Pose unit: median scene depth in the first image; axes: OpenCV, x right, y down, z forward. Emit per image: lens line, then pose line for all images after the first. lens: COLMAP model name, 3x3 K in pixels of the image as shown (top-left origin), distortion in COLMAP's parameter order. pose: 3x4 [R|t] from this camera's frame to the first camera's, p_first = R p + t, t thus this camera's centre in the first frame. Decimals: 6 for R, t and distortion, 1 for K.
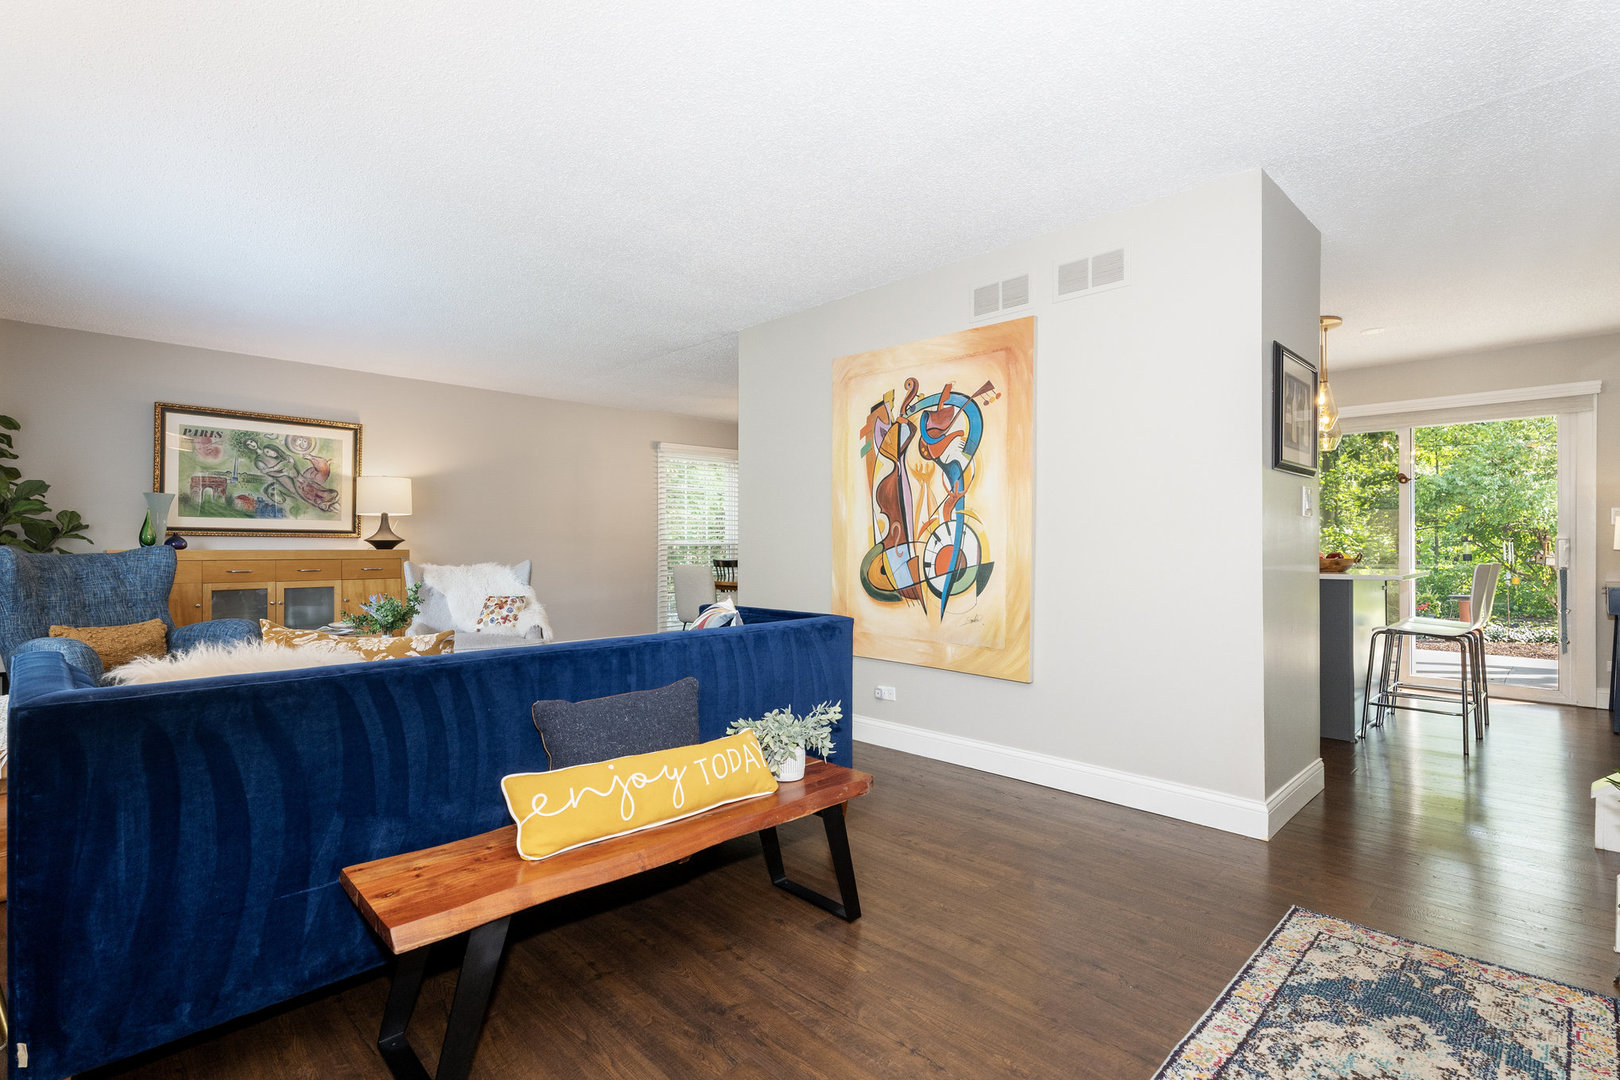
lens RADIAL K [[759.3, 0, 807.7], [0, 759.3, 535.2], [0, 0, 1]] dist [0.000429, 0.000463]
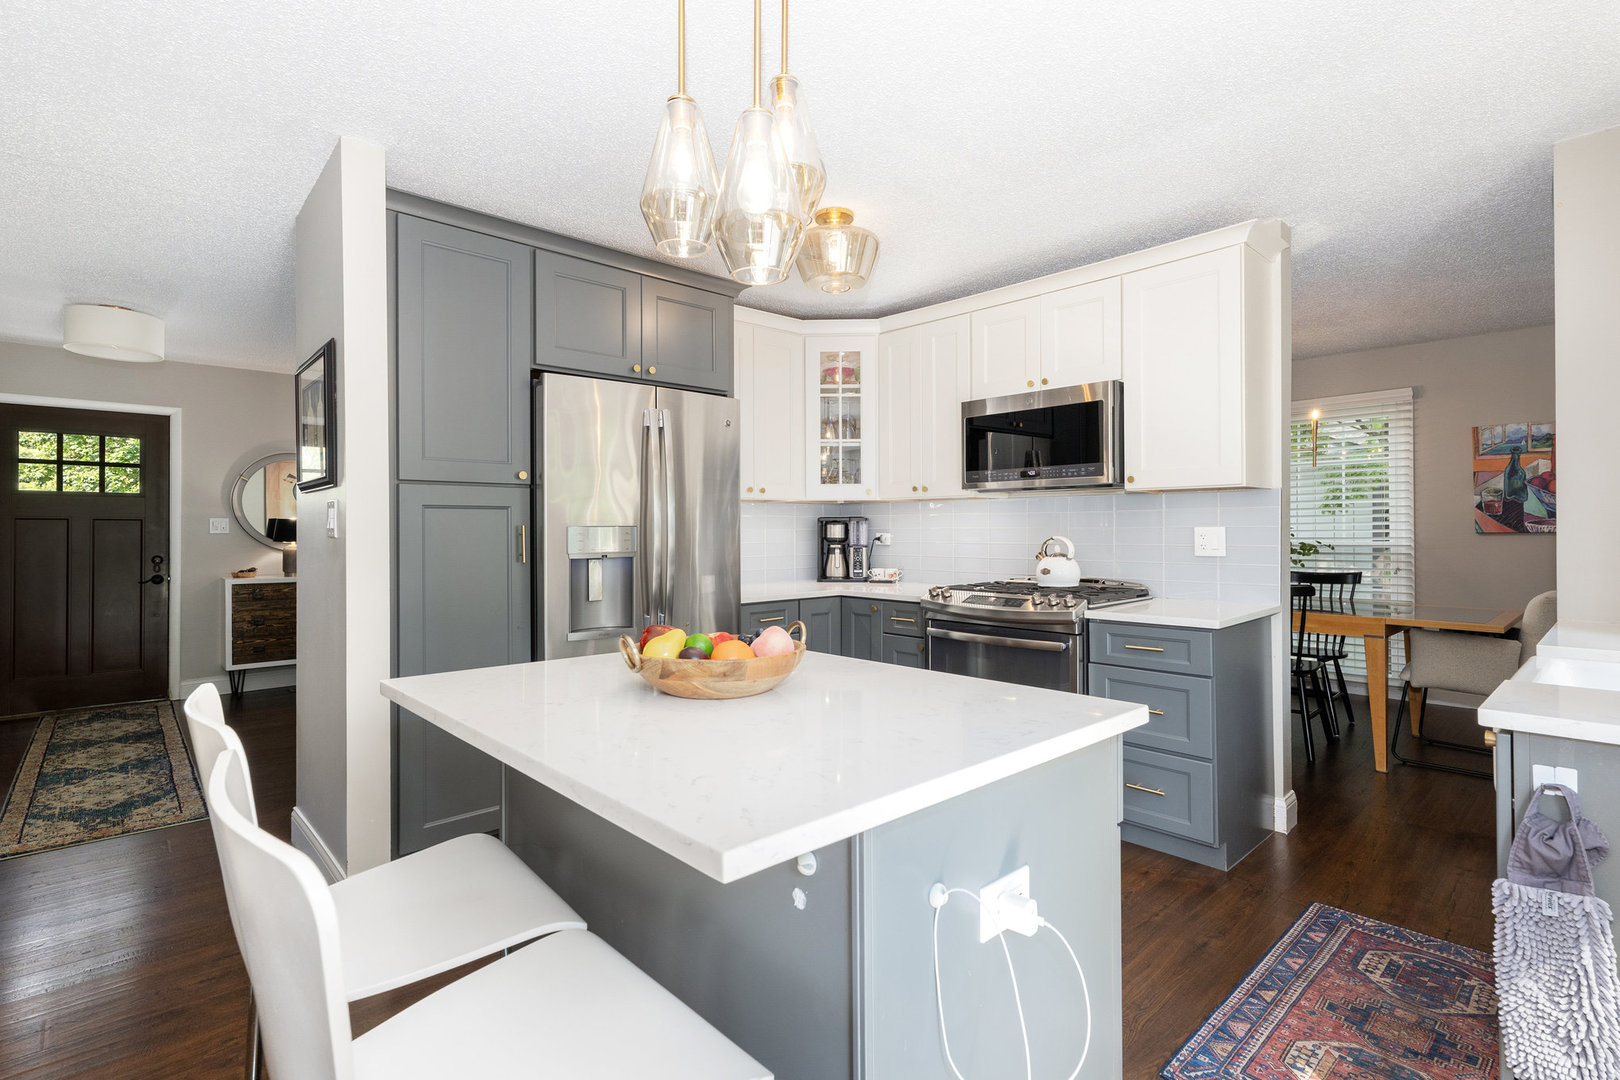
lens RADIAL K [[759.3, 0, 810.4], [0, 759.3, 537.5], [0, 0, 1]] dist [0.000429, 0.000463]
pose [[-0.024318, 0.005942, -0.999687, 1.055425], [0.017968, 0.999823, 0.005506, -0.014188], [0.999543, -0.017829, -0.024421, 1.121831]]
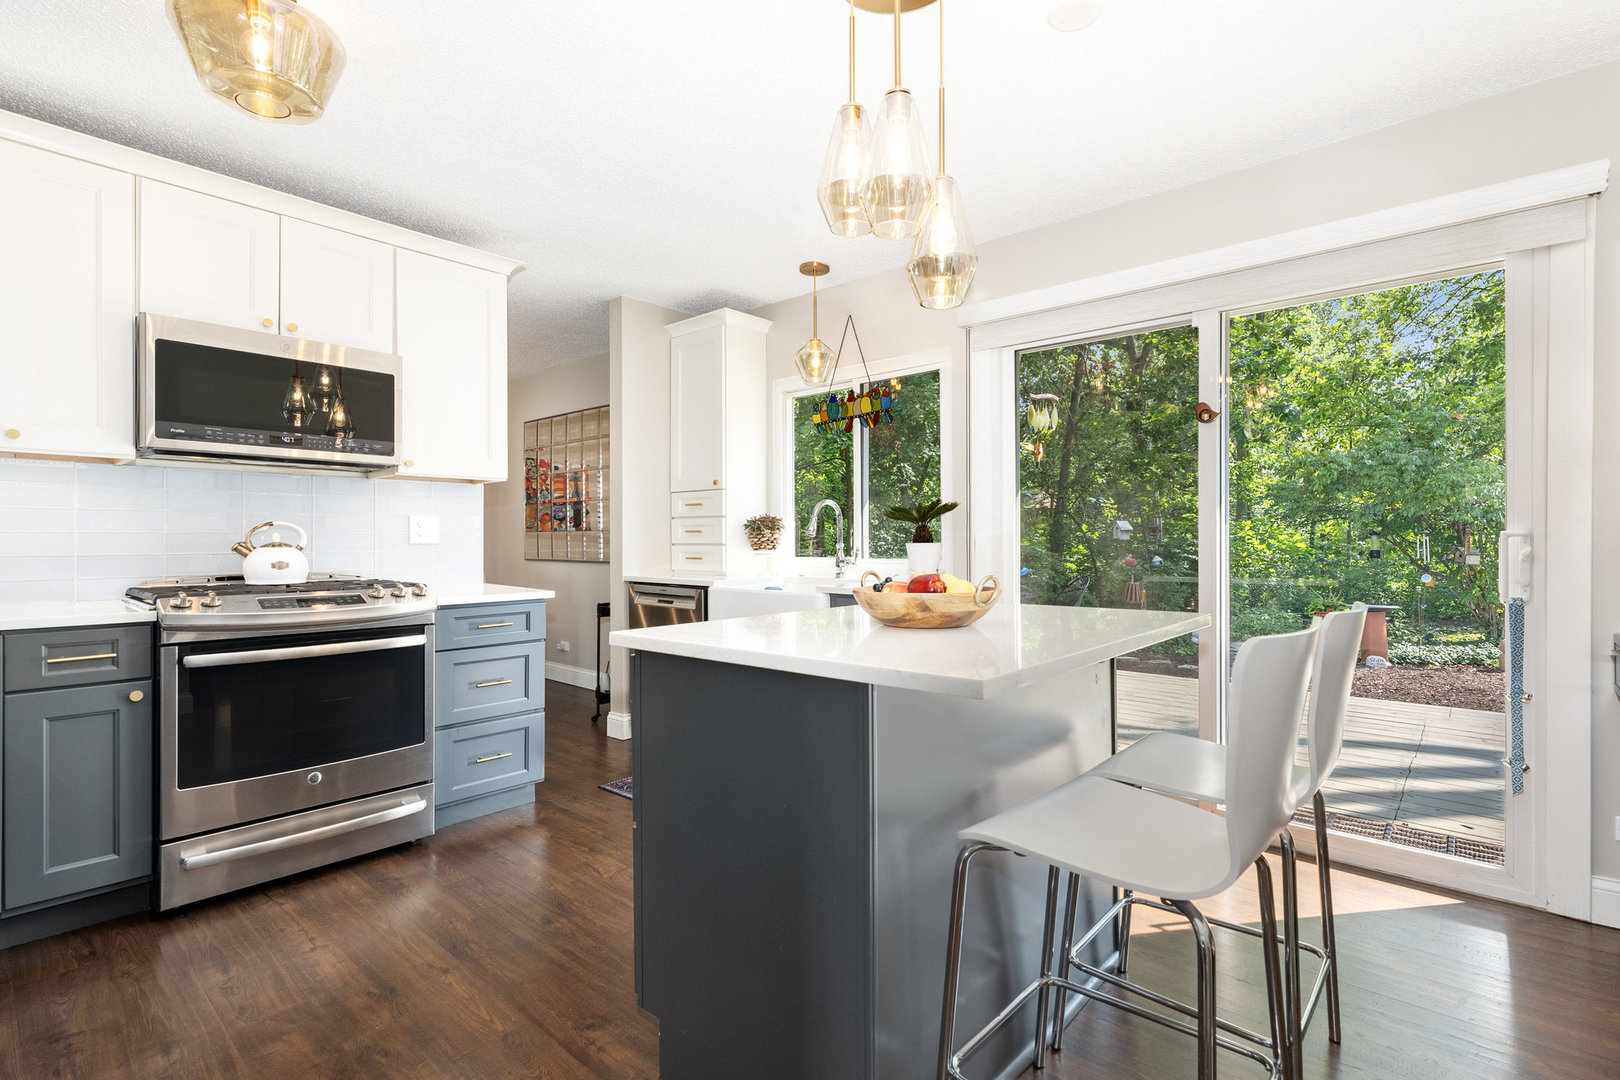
lens RADIAL K [[759.3, 0, 812.7], [0, 759.3, 544.2], [0, 0, 1]] dist [0.000429, 0.000463]
pose [[0.997975, 0.000119, 0.063615, 0.547110], [-0.001570, 0.999740, 0.022751, 0.000079], [-0.063596, -0.022805, 0.997715, 0.576428]]
